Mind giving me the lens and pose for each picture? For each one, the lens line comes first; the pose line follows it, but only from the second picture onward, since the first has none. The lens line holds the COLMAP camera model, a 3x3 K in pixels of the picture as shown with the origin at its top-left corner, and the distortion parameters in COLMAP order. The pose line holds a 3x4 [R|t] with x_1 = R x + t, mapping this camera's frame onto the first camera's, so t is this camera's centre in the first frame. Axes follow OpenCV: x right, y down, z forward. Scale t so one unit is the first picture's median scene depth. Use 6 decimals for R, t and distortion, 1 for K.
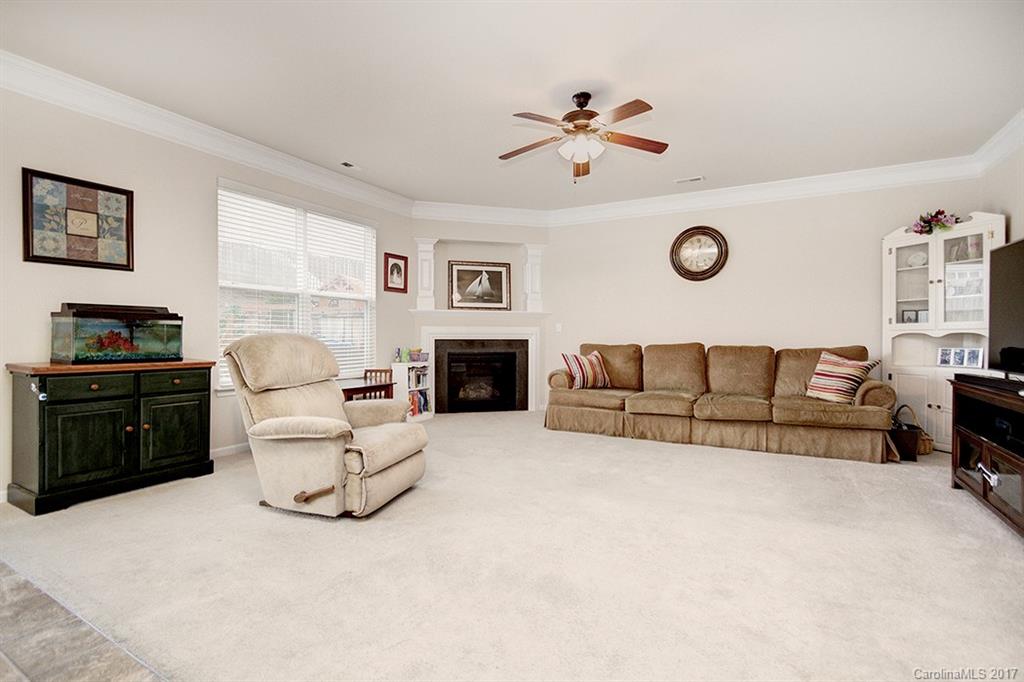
lens RADIAL K [[470.6, 0, 512.0], [0, 470.6, 341.0], [0, 0, 1]] dist [-0.015586, 0.000710]
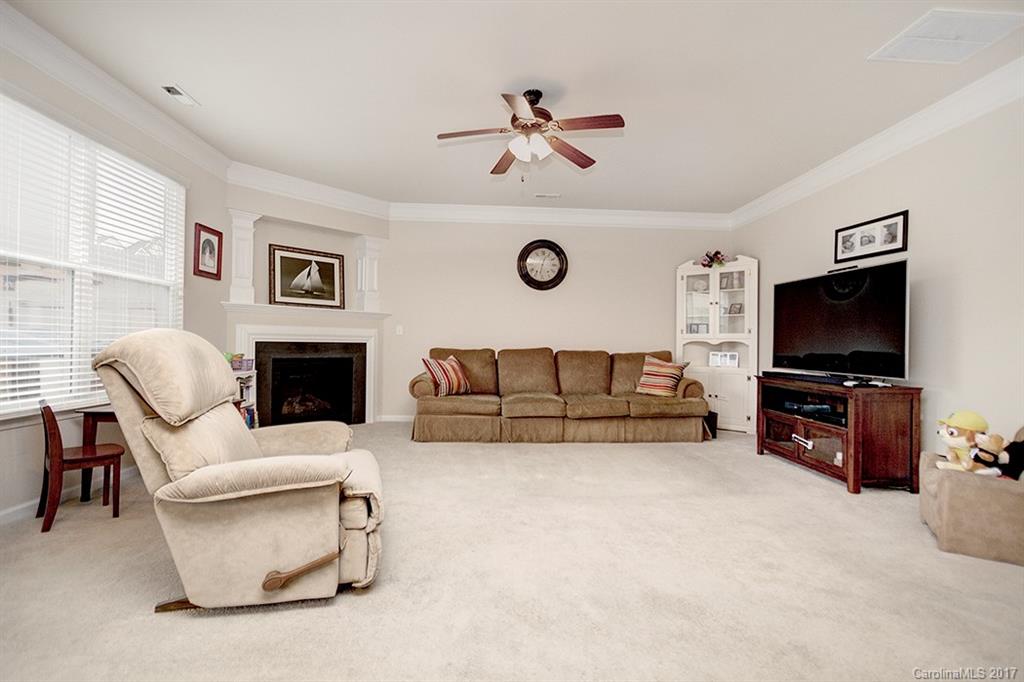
lens RADIAL K [[470.6, 0, 512.0], [0, 470.6, 341.0], [0, 0, 1]] dist [-0.015586, 0.000710]
pose [[0.847938, 0.011962, 0.529961, -0.260351], [-0.007167, 0.999913, -0.011102, 0.000810], [-0.530048, 0.005616, 0.847949, 0.133204]]
